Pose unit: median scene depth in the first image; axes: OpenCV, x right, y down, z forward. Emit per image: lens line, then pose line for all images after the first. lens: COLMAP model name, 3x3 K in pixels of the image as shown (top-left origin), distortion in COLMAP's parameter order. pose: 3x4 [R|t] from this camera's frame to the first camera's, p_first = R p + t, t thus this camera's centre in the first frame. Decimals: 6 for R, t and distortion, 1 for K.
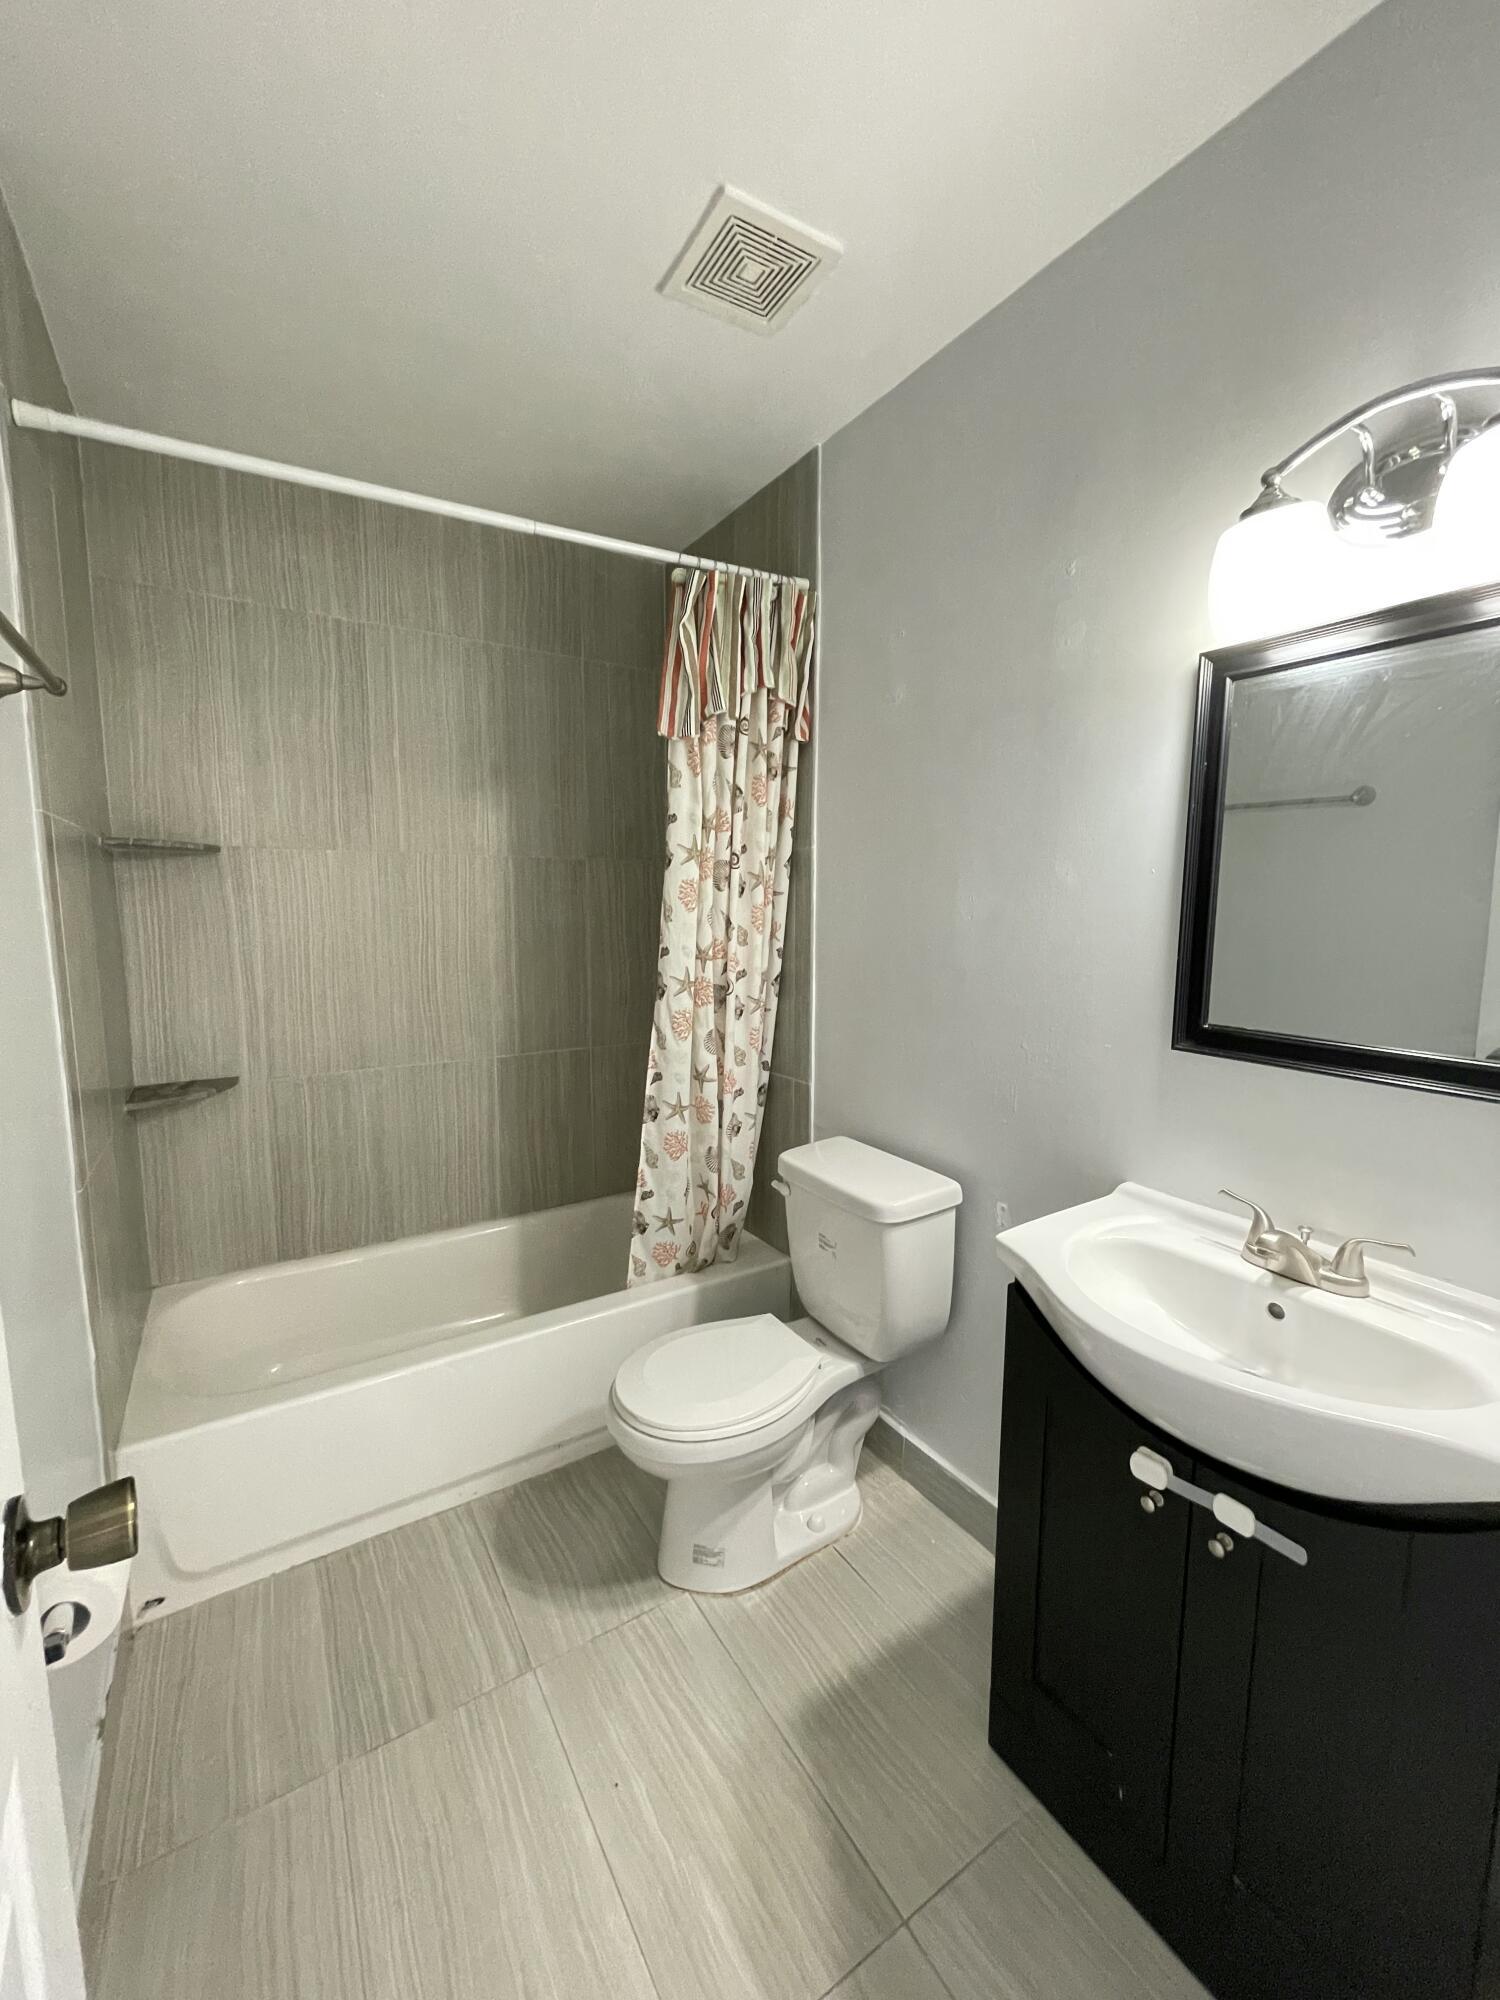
lens RADIAL K [[805.6, 0, 746.1], [0, 805.6, 1006.3], [0, 0, 1]] dist [-0.001335, 0.000174]
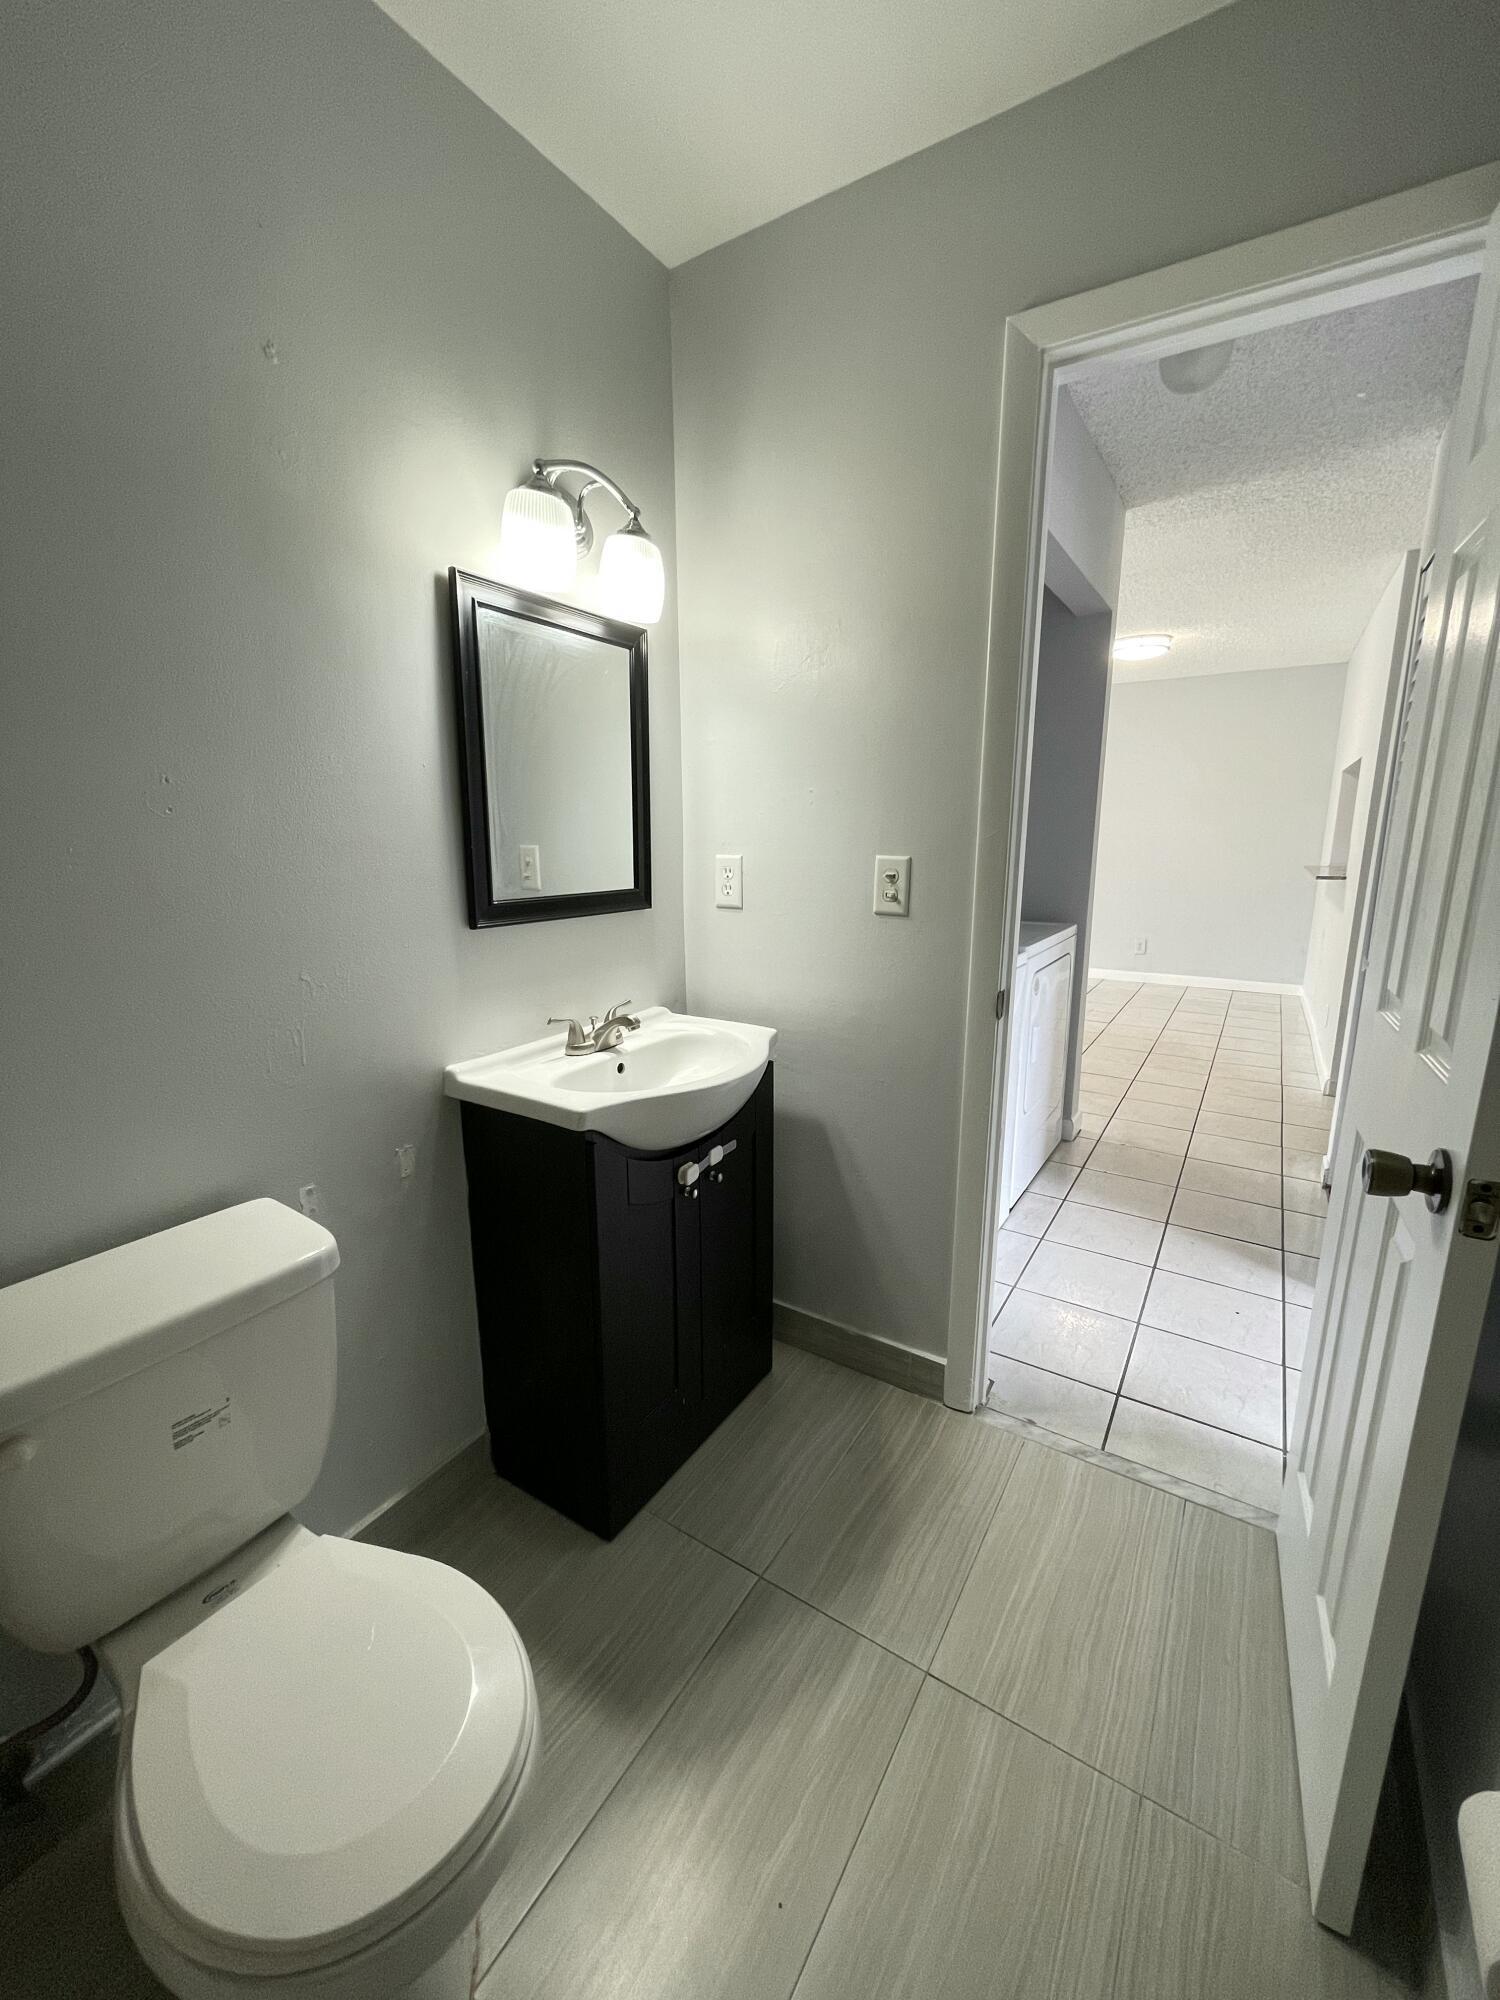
lens RADIAL K [[805.6, 0, 789.1], [0, 805.6, 976.2], [0, 0, 1]] dist [-0.001335, 0.000174]
pose [[-0.450501, -0.179288, 0.874588, -0.792414], [0.104831, 0.962228, 0.251252, -0.142704], [-0.886600, 0.204873, -0.414689, 1.280841]]
